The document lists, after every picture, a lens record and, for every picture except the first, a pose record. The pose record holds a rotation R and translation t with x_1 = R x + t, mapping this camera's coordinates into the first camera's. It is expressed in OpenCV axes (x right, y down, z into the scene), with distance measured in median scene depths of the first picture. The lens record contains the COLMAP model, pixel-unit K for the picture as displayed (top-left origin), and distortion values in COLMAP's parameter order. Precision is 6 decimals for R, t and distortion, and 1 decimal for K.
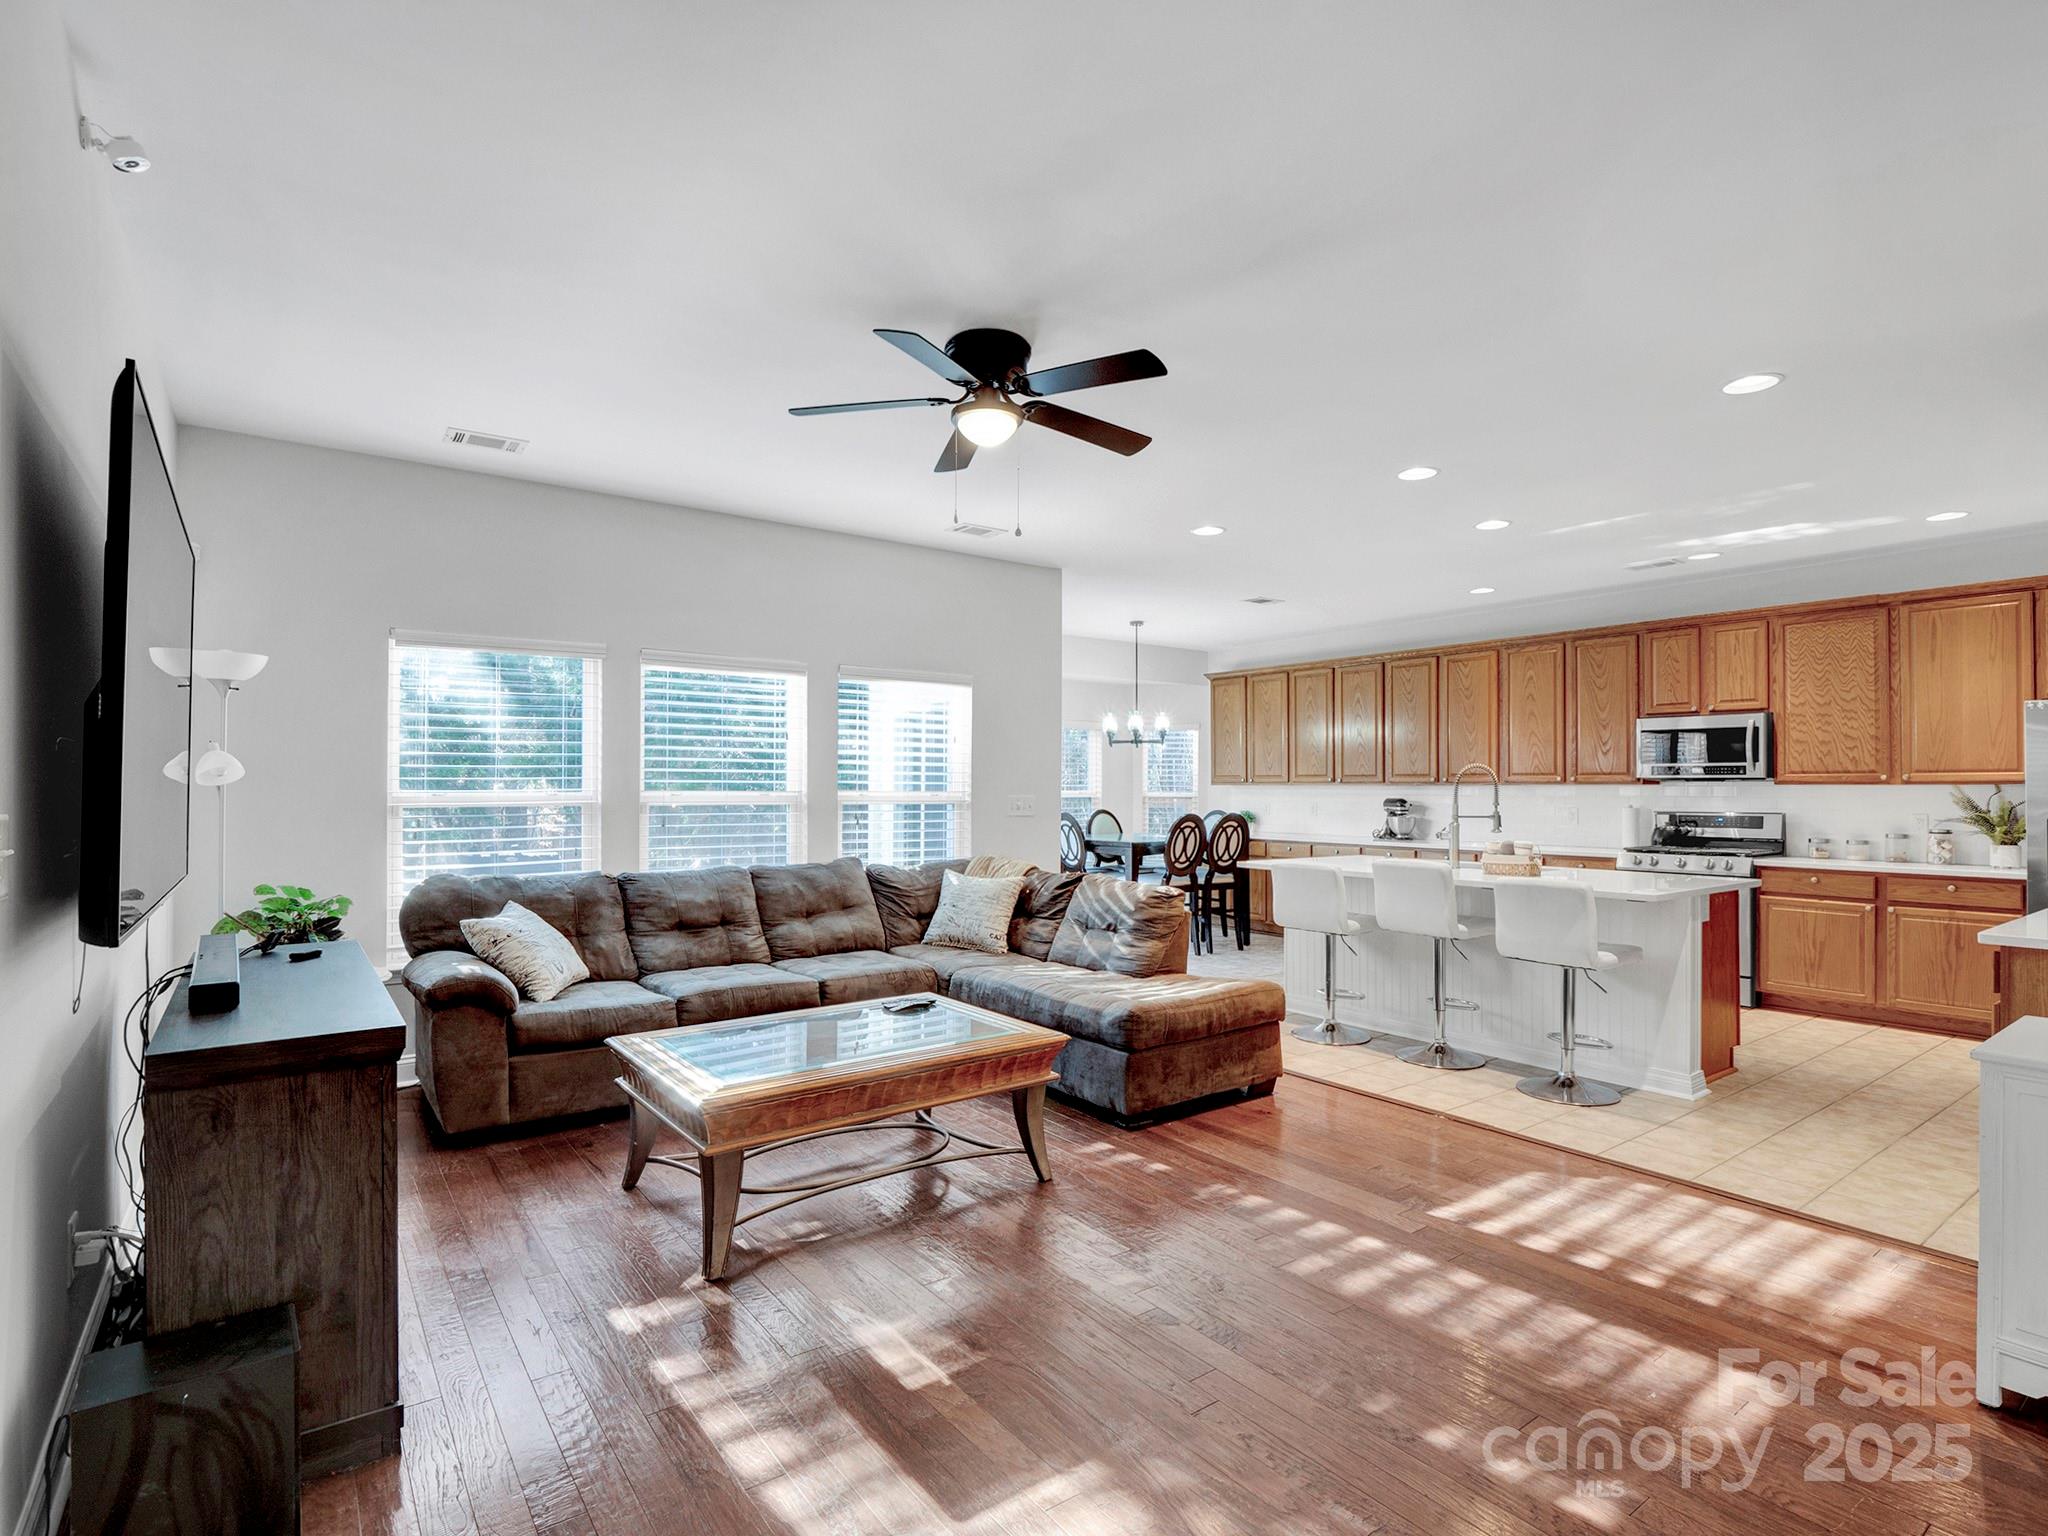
lens RADIAL K [[1022.5, 0, 1013.6], [0, 1022.5, 773.0], [0, 0, 1]] dist [0.006698, -0.006168]
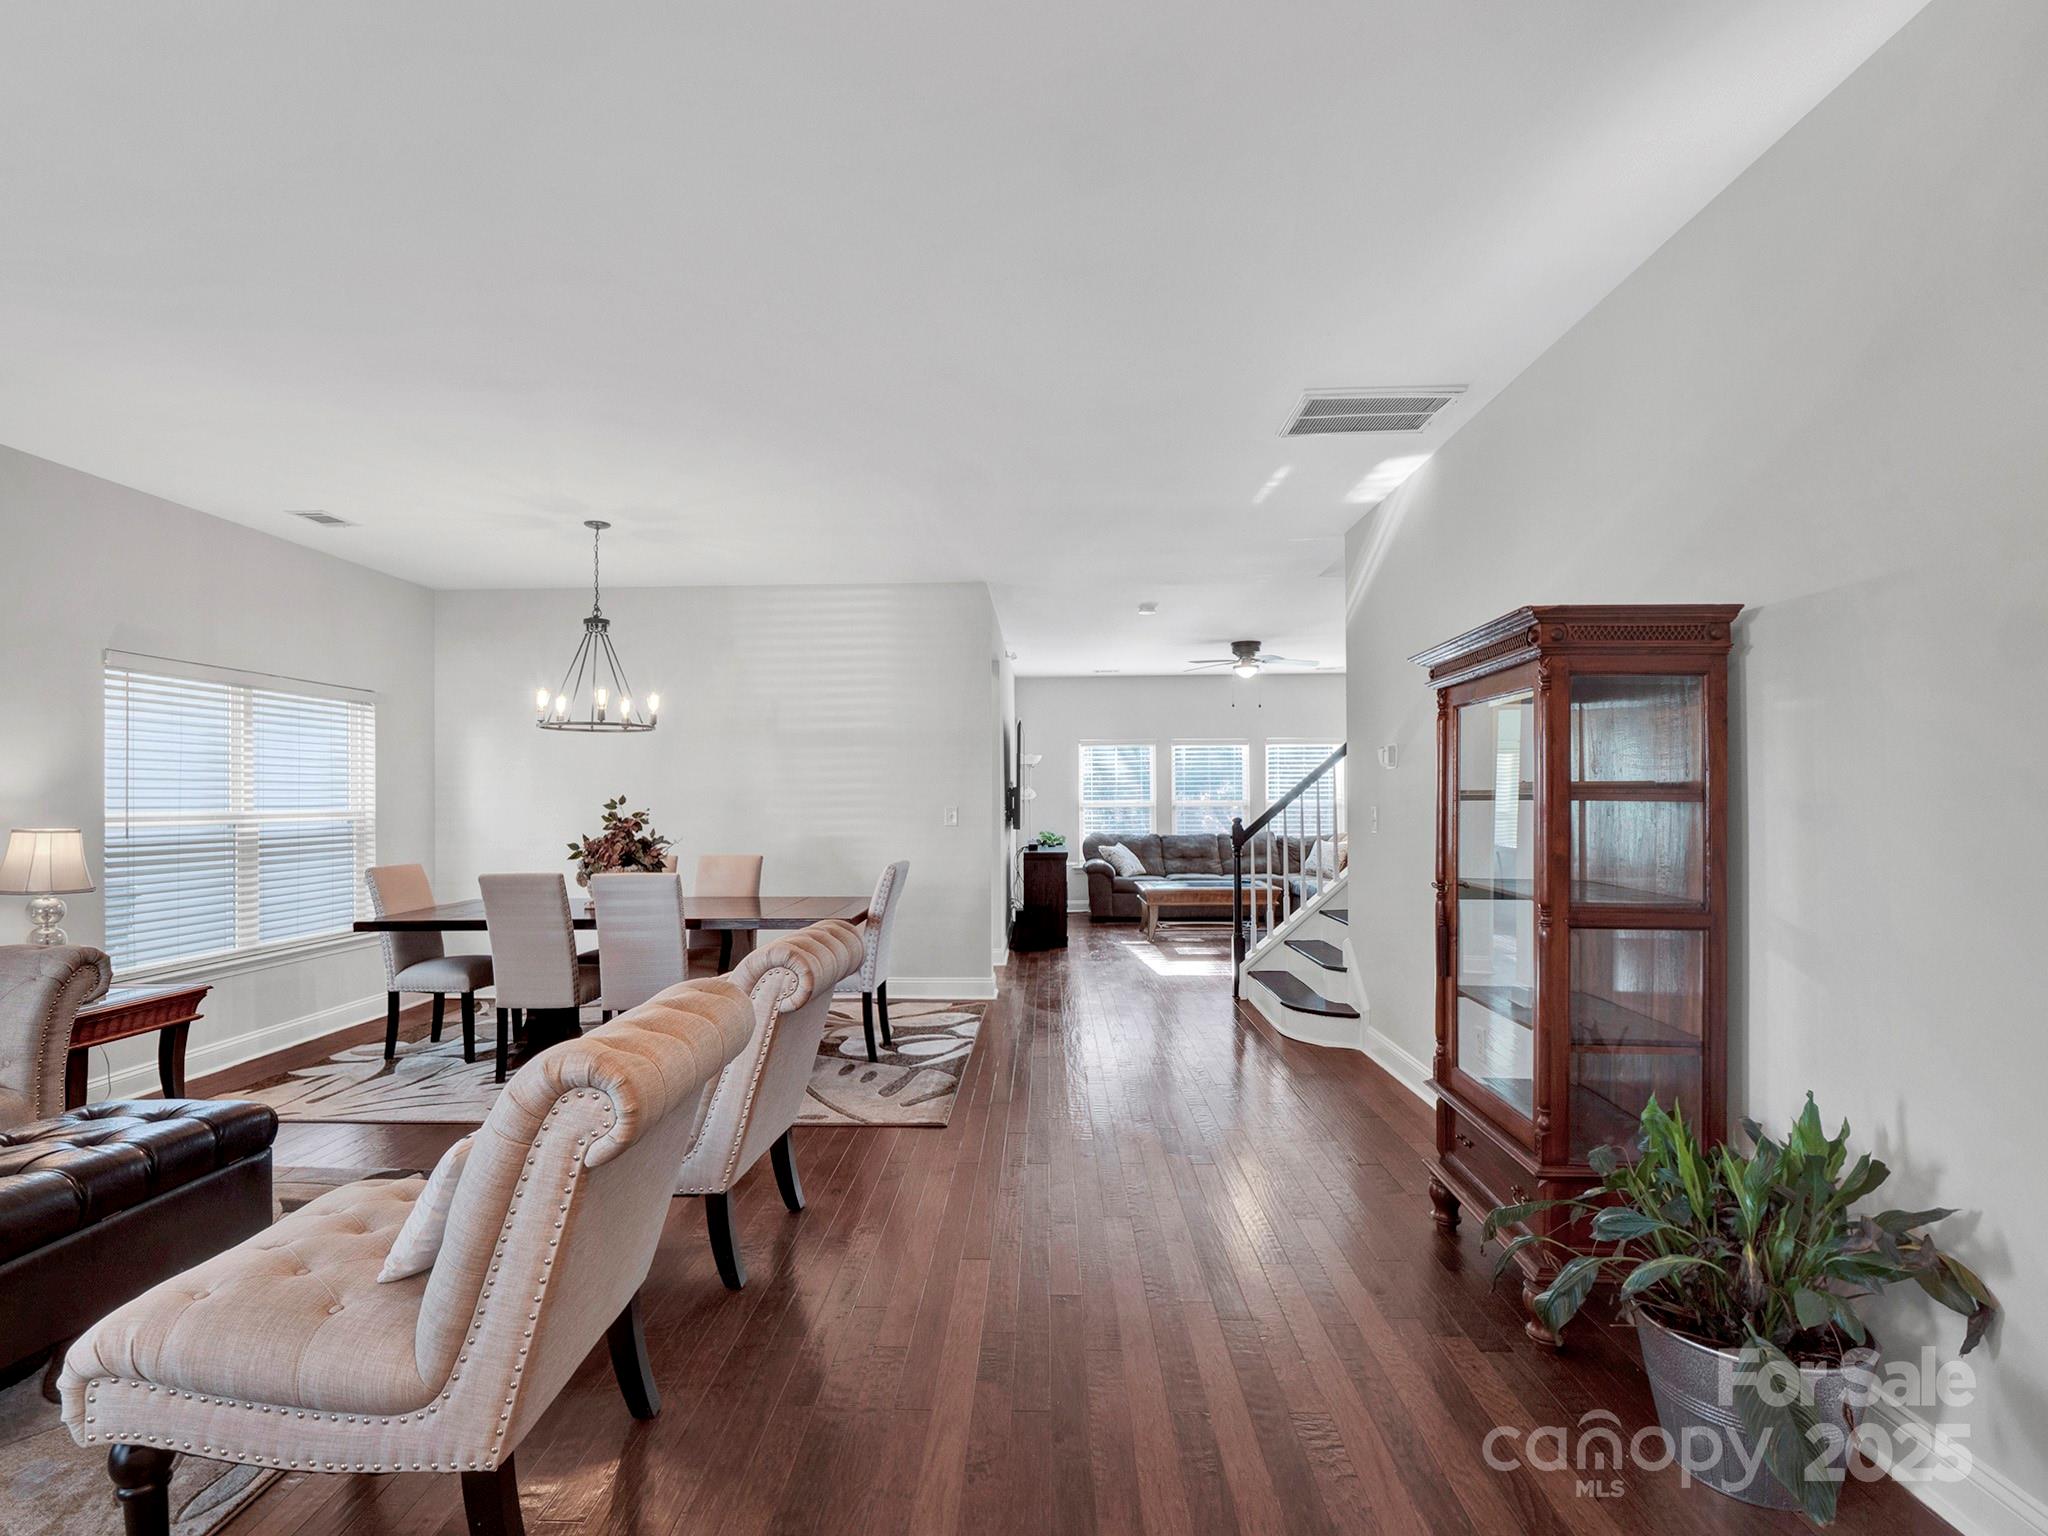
lens RADIAL K [[1014.3, 0, 1004.2], [0, 1014.3, 794.9], [0, 0, 1]] dist [0.003222, -0.007659]
pose [[0.784531, -0.009278, -0.620021, 0.737488], [0.016844, 0.999838, 0.006352, -0.014496], [0.619861, -0.015427, 0.784560, -1.006665]]
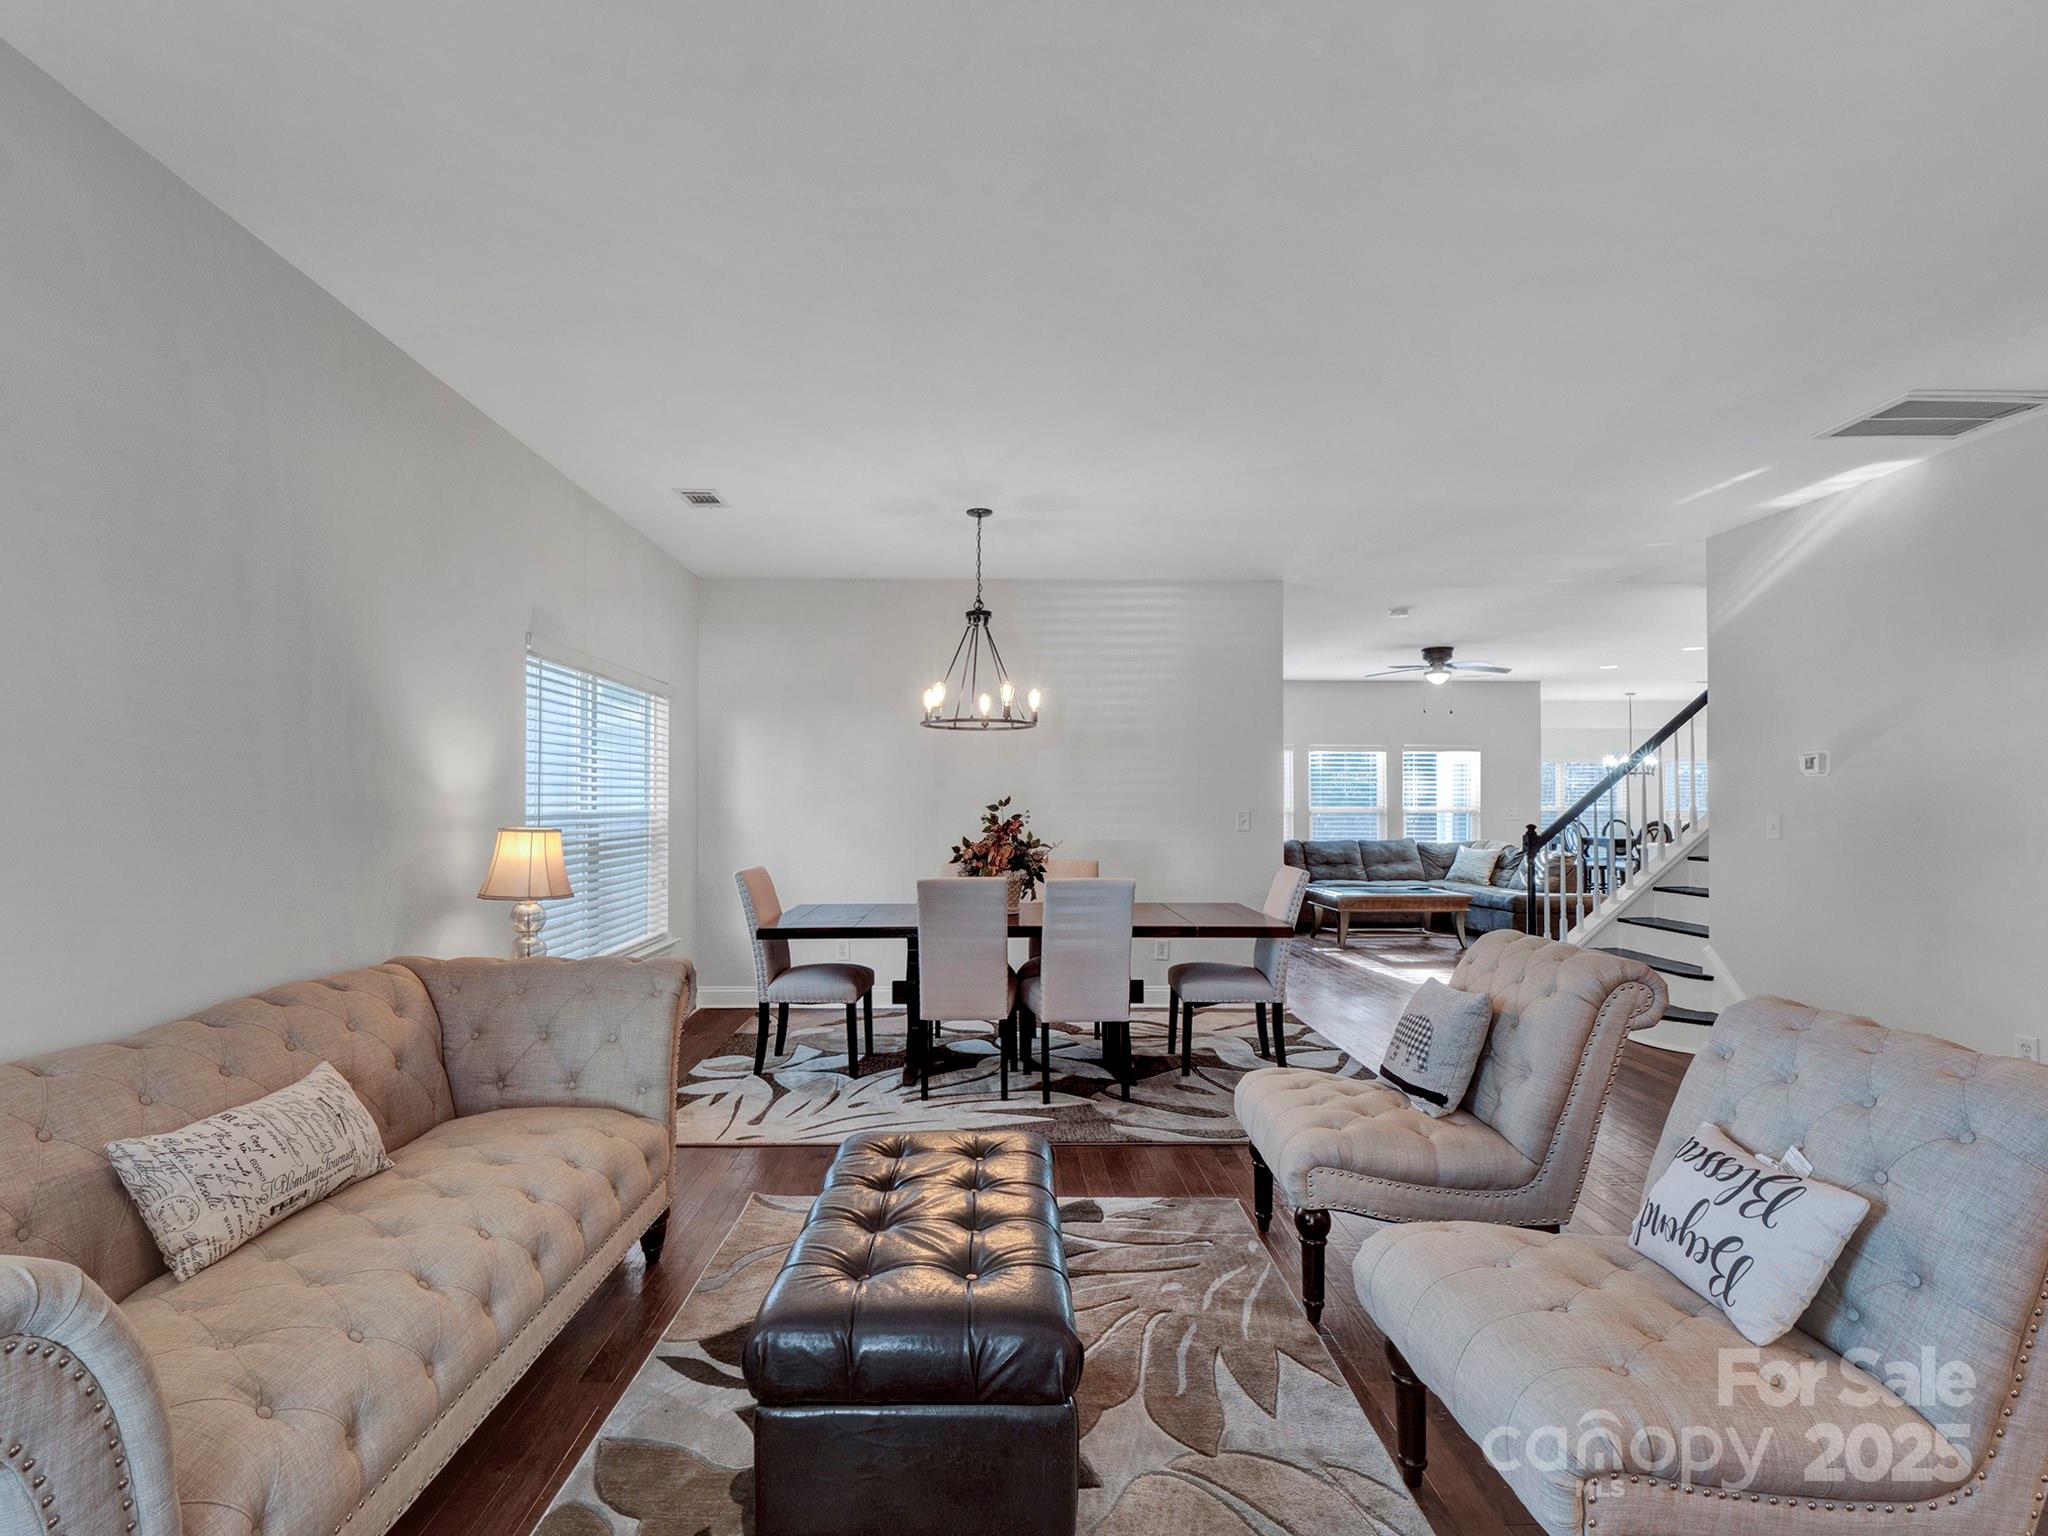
lens RADIAL K [[1014.3, 0, 1004.2], [0, 1014.3, 794.9], [0, 0, 1]] dist [0.003222, -0.007659]
pose [[0.818266, -0.004590, -0.574822, 0.374674], [0.007544, 0.999968, 0.002755, -0.017808], [0.574791, -0.006591, 0.818274, -1.231078]]
